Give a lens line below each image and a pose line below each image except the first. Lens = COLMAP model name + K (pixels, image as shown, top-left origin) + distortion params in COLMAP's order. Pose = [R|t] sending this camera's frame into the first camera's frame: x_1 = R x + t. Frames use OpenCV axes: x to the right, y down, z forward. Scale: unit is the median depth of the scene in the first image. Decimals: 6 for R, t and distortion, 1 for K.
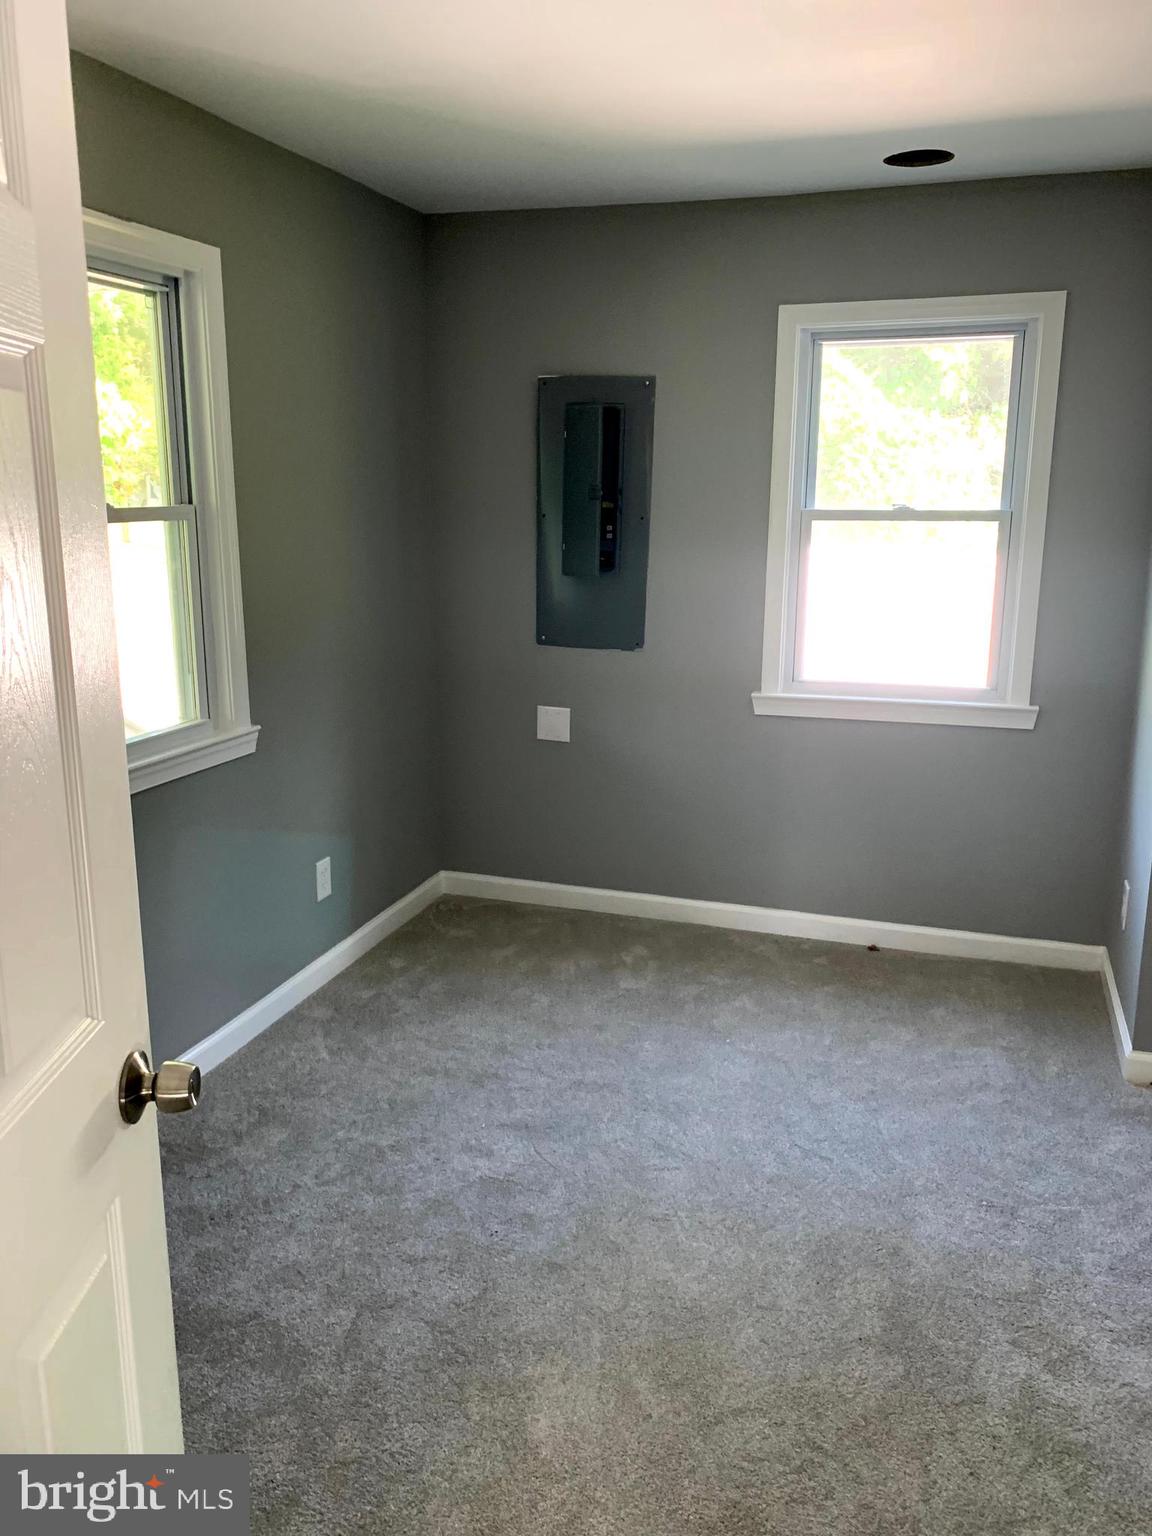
lens RADIAL K [[1178.6, 0, 575.1], [0, 1178.6, 757.2], [0, 0, 1]] dist [0.004288, -0.006316]
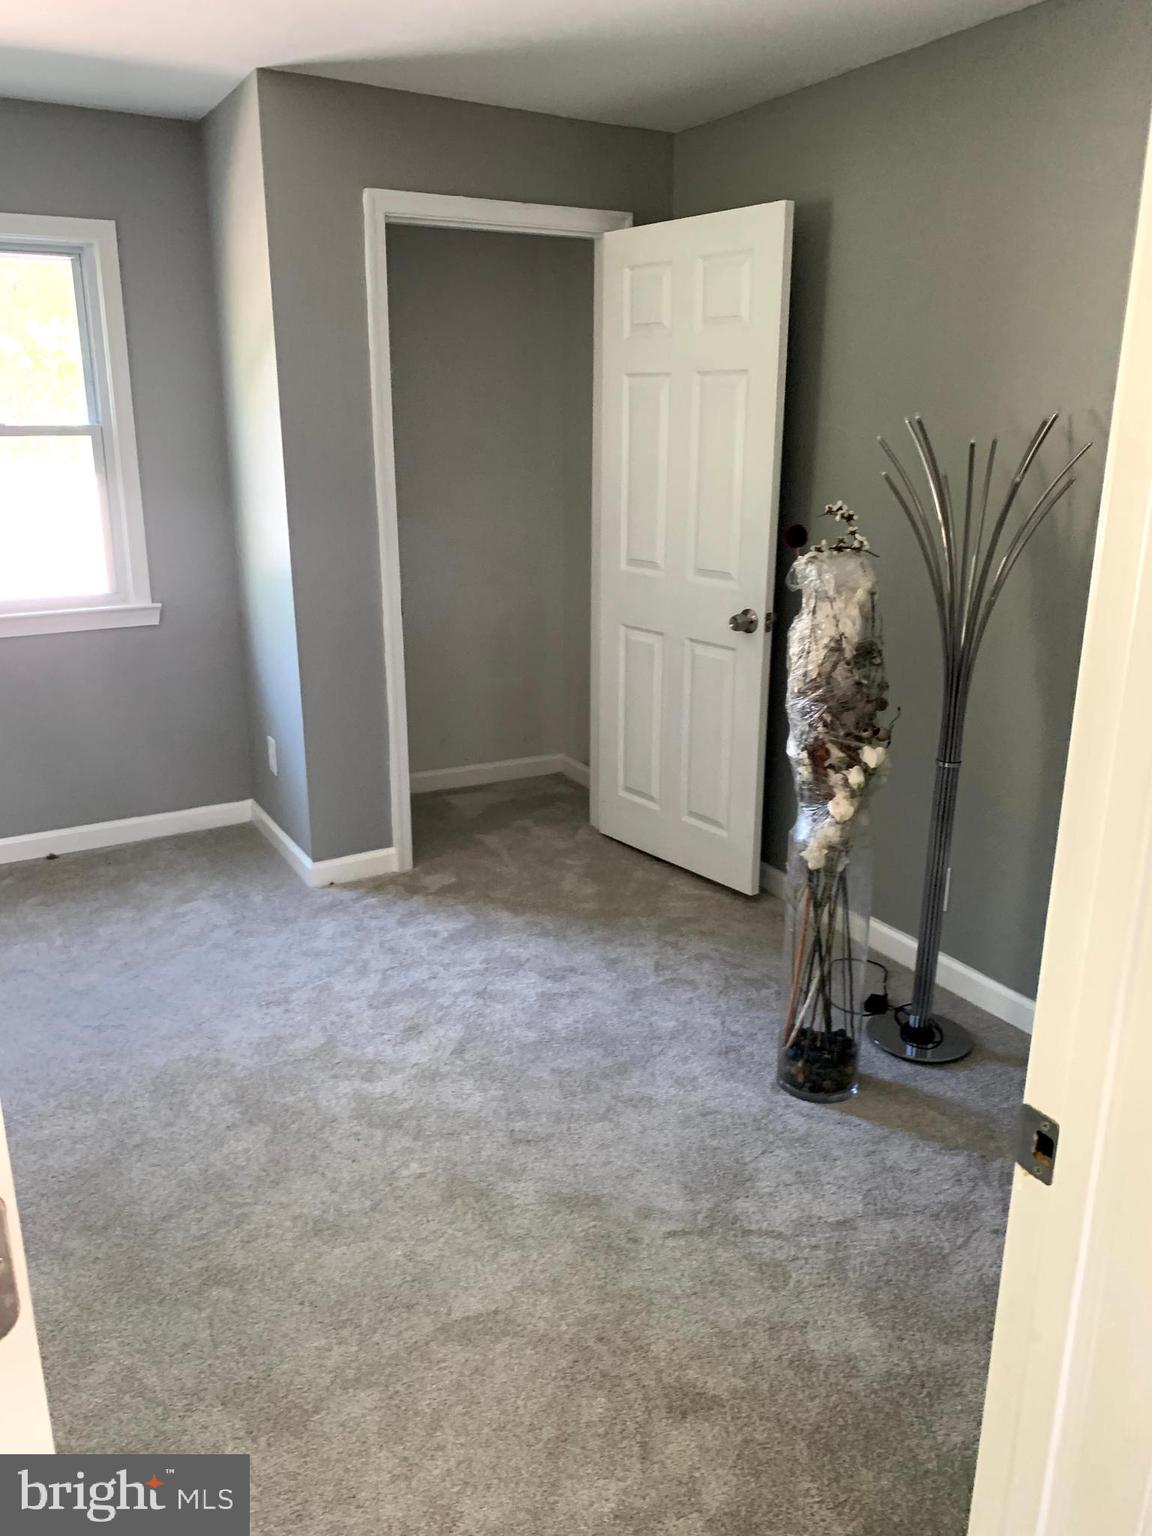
lens RADIAL K [[1178.6, 0, 573.5], [0, 1178.6, 772.2], [0, 0, 1]] dist [0.004288, -0.006316]
pose [[0.664394, -0.219351, 0.714469, -0.203544], [0.165585, 0.975406, 0.145482, 0.017708], [-0.728809, 0.021648, 0.684374, -0.055310]]
